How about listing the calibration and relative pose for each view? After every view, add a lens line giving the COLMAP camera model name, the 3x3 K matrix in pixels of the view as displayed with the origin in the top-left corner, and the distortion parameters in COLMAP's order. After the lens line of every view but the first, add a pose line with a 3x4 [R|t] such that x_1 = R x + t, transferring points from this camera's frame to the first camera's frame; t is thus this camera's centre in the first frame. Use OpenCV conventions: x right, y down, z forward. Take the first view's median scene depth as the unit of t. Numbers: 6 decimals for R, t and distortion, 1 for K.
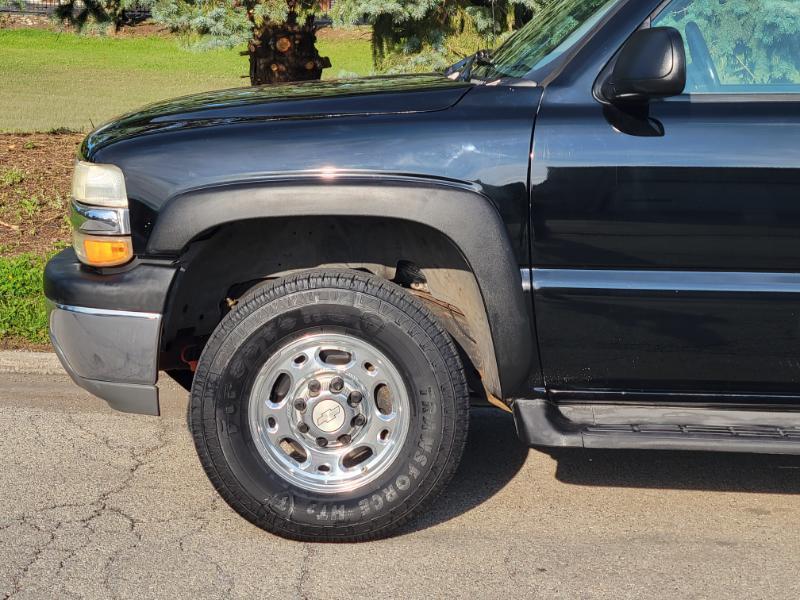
lens RADIAL K [[1786.2, 0, 400.0], [0, 1786.2, 325.2], [0, 0, 1]] dist [0.038145, 0.402731]
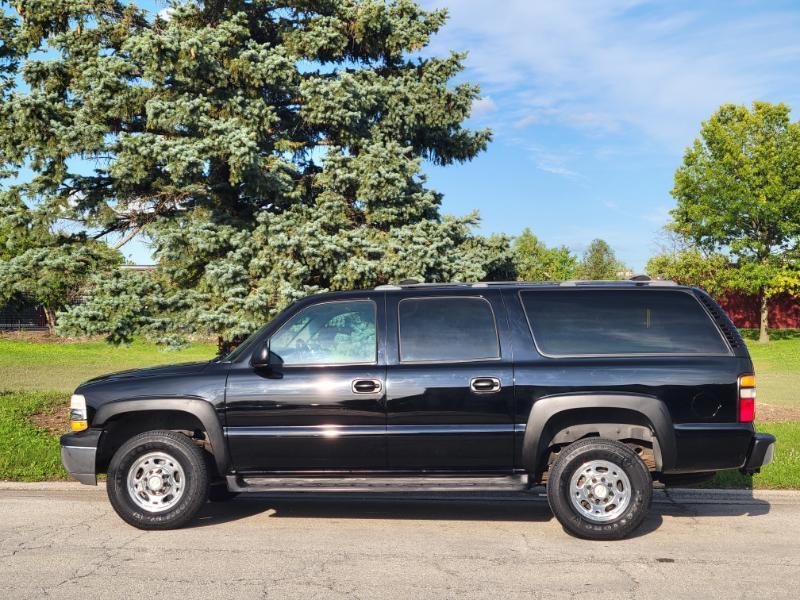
lens RADIAL K [[1198.5, 0, 395.4], [0, 1198.5, 335.0], [0, 0, 1]] dist [0.110255, -0.229580]
pose [[0.998295, -0.025620, -0.052447, 0.429347], [0.016805, 0.986633, -0.162091, 0.132301], [0.055898, 0.160933, 0.985381, -0.842396]]
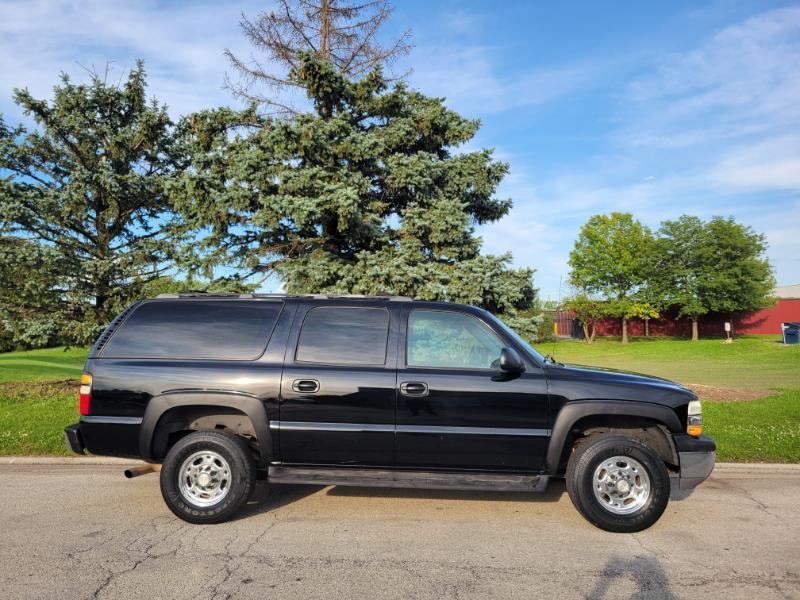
lens RADIAL K [[602.2, 0, 376.2], [0, 602.2, 302.9], [0, 0, 1]] dist [0.008094, -0.008948]
pose [[0.993096, -0.046384, -0.107740, 0.243558], [0.020648, 0.973281, -0.228686, 0.000443], [0.115469, 0.224883, 0.967520, -0.033373]]
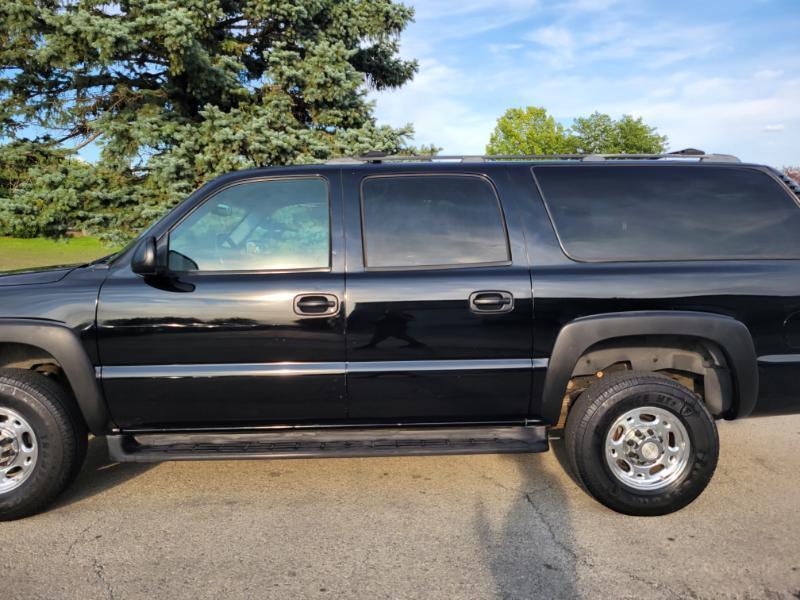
lens RADIAL K [[591.5, 0, 400.0], [0, 591.5, 300.0], [0, 0, 1]] dist [0.036649, 0.002571]
pose [[0.997666, -0.028601, 0.061998, 0.336722], [0.031927, 0.998066, -0.053333, -0.056119], [-0.060352, 0.055188, 0.996650, 0.354606]]
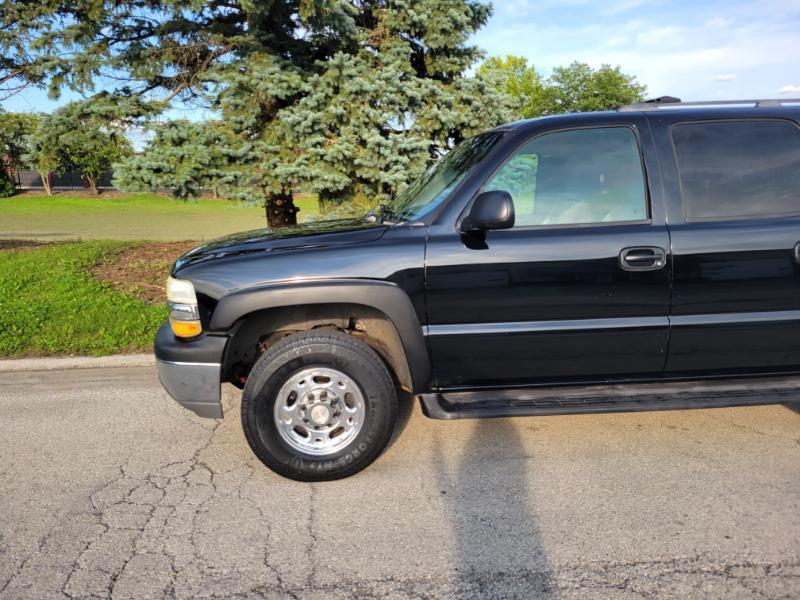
lens RADIAL K [[593.5, 0, 395.6], [0, 593.5, 302.5], [0, 0, 1]] dist [0.096834, -0.076978]
pose [[0.991127, -0.059777, 0.118719, -0.028650], [0.057493, 0.998091, 0.022577, -0.069064], [-0.119842, -0.015551, 0.992671, 0.392280]]
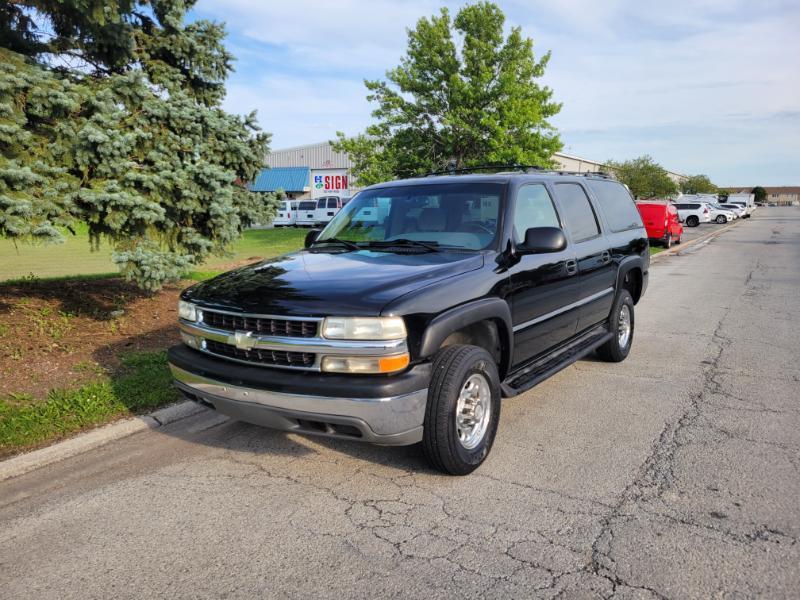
lens RADIAL K [[591.6, 0, 397.1], [0, 591.6, 313.9], [0, 0, 1]] dist [0.046735, -0.002711]
pose [[0.548985, -0.174972, 0.817313, -0.652444], [0.160990, 0.981669, 0.102022, -0.153349], [-0.820181, 0.075570, 0.567091, 0.657260]]
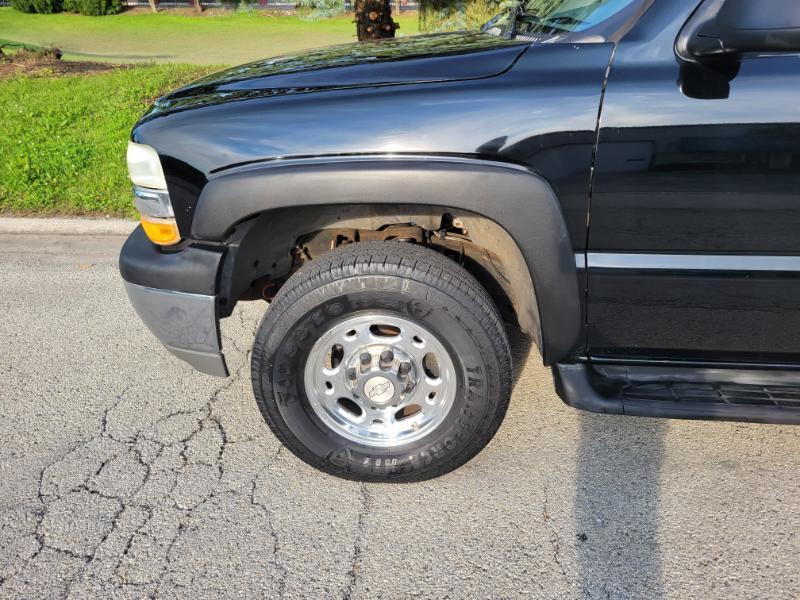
lens RADIAL K [[616.6, 0, 399.5], [0, 616.6, 314.2], [0, 0, 1]] dist [0.031438, -0.007745]
pose [[0.998330, -0.005770, -0.057477, -0.006856], [0.021866, 0.958706, 0.283556, -0.093088], [0.053468, -0.284339, 0.957232, 0.655300]]
